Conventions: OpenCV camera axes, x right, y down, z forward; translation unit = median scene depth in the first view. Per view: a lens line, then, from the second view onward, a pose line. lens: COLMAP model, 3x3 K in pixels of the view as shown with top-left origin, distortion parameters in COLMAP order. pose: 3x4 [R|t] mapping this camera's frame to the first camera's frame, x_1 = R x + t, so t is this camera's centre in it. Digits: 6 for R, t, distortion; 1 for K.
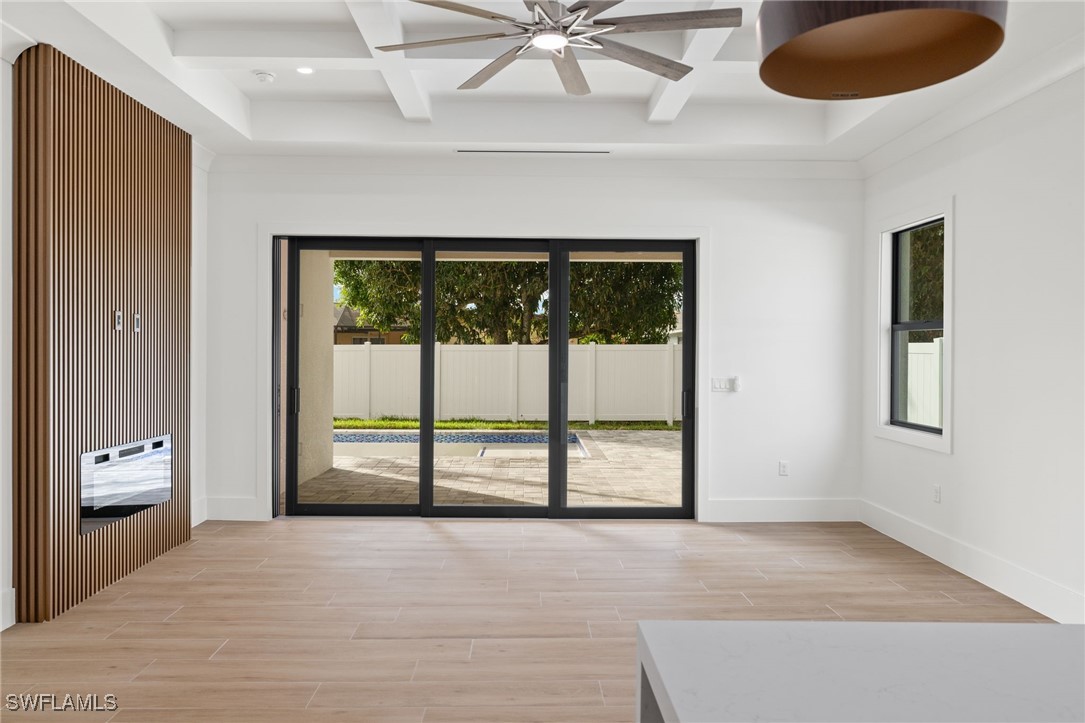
lens RADIAL K [[741.0, 0, 547.4], [0, 741.0, 353.0], [0, 0, 1]] dist [0.003319, -0.005987]
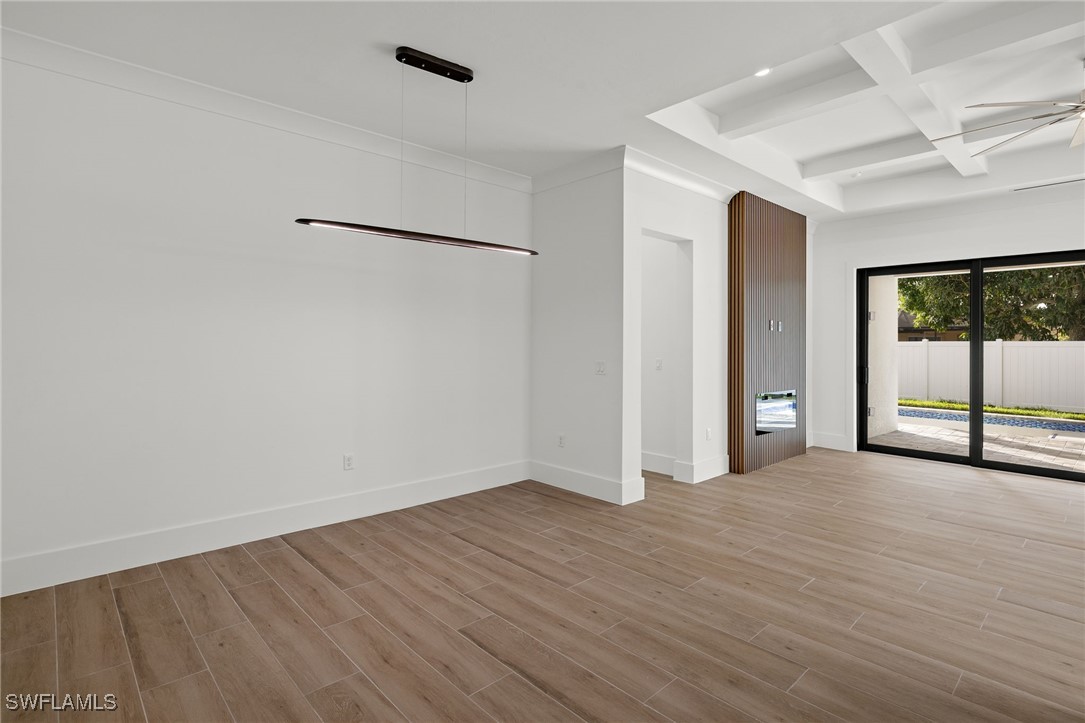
lens RADIAL K [[547.0, 0, 522.6], [0, 547.0, 337.5], [0, 0, 1]] dist [-0.002909, 0.001942]
pose [[0.646805, -0.009205, -0.762600, 0.052247], [-0.008181, 0.999786, -0.019007, 0.014266], [0.762611, 0.018533, 0.646592, -0.290194]]
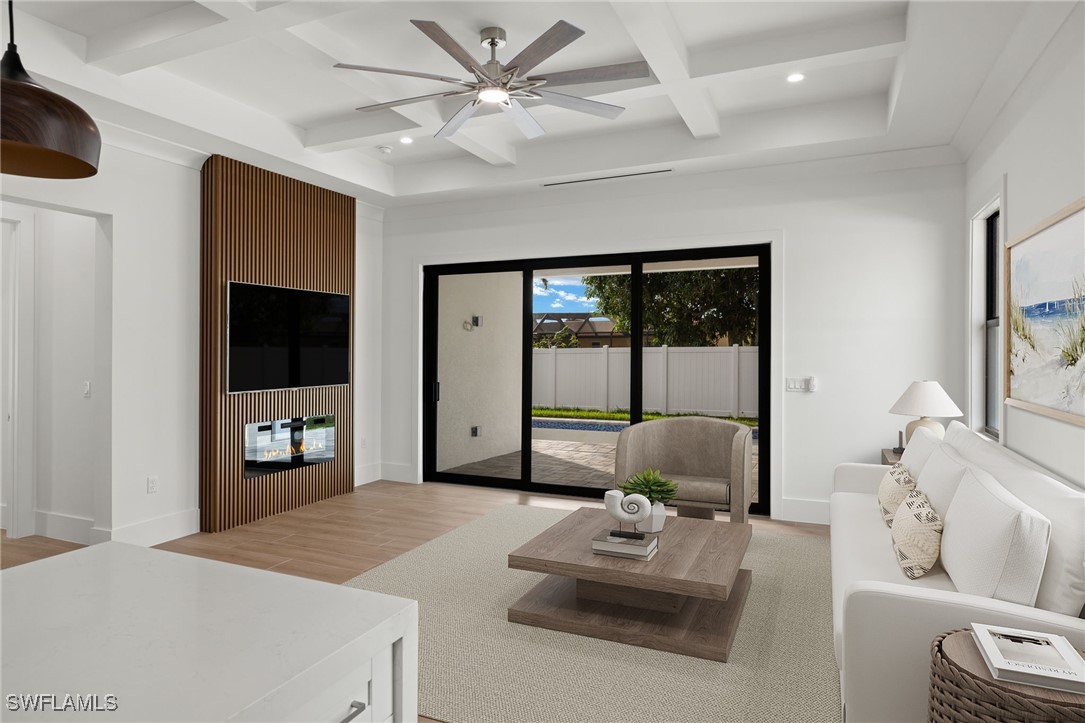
lens RADIAL K [[664.1, 0, 547.8], [0, 664.1, 340.5], [0, 0, 1]] dist [0.006460, -0.007841]
pose [[0.899503, -0.013046, -0.436721, 0.358680], [0.004201, 0.999766, -0.021213, 0.000166], [0.436895, 0.017247, 0.899347, 0.045285]]
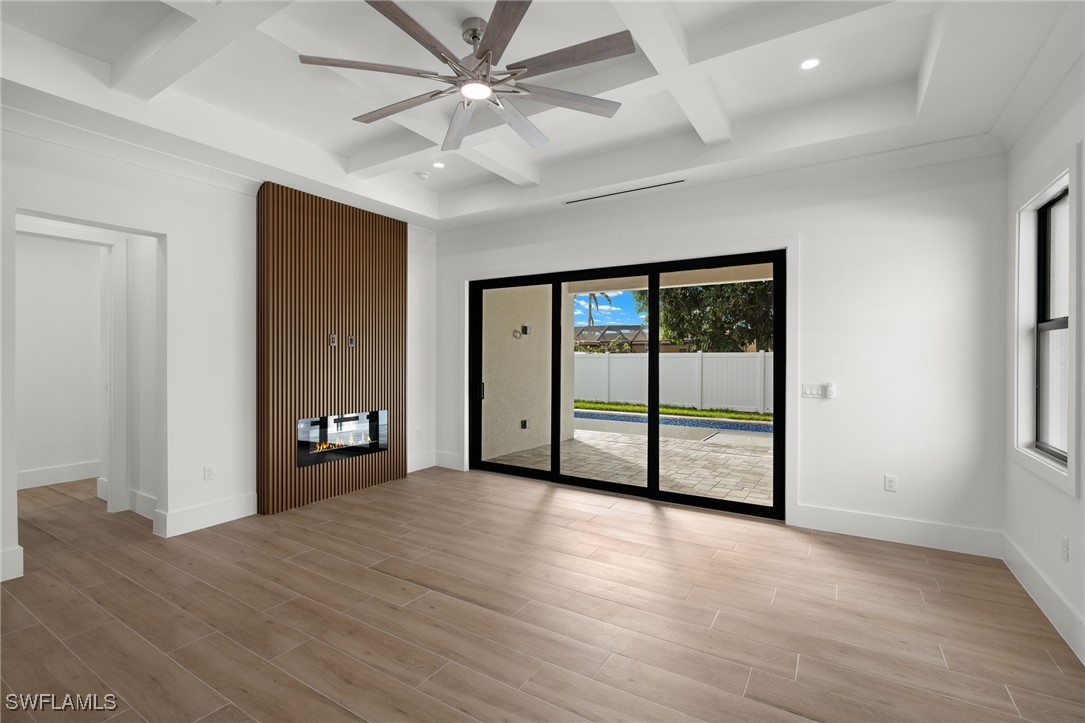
lens RADIAL K [[499.1, 0, 548.8], [0, 499.1, 350.4], [0, 0, 1]] dist [-0.001460, 0.001699]
pose [[0.830155, -0.009705, -0.557449, 0.346197], [0.000997, 0.999873, -0.015923, -0.001568], [0.557532, 0.012663, 0.830059, 0.266744]]
